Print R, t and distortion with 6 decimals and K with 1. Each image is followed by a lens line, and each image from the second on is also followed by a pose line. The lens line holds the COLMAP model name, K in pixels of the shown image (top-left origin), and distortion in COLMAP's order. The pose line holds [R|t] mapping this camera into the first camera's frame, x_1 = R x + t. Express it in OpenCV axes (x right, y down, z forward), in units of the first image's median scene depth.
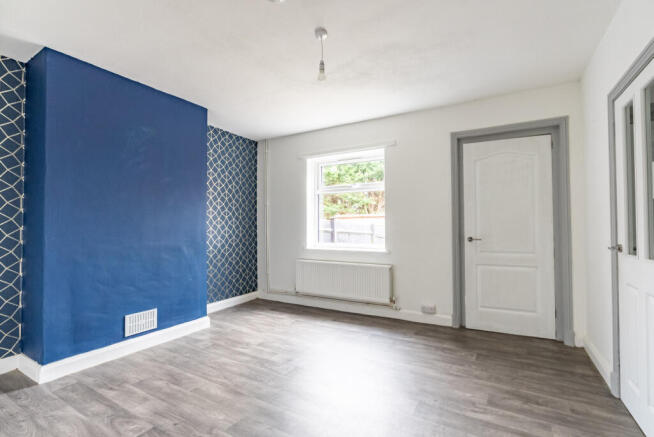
lens RADIAL K [[310.5, 0, 325.6], [0, 310.5, 221.9], [0, 0, 1]] dist [-0.004789, 0.000300]
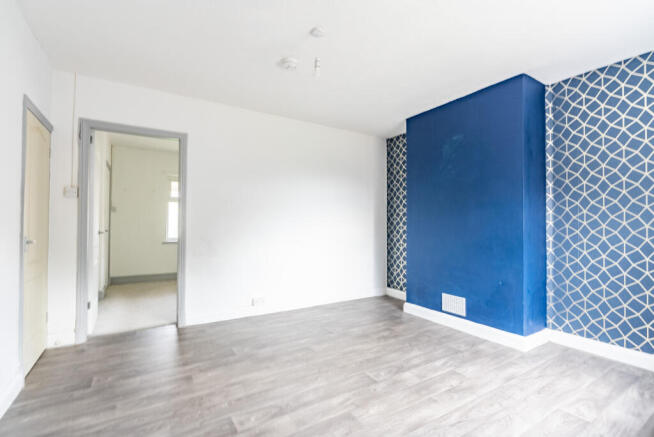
lens RADIAL K [[310.5, 0, 327.9], [0, 310.5, 216.9], [0, 0, 1]] dist [-0.004789, 0.000300]
pose [[-0.475515, -0.015387, -0.879573, 0.655459], [0.012620, 0.999625, -0.024310, 0.015372], [0.879617, -0.022660, -0.475142, 1.129212]]
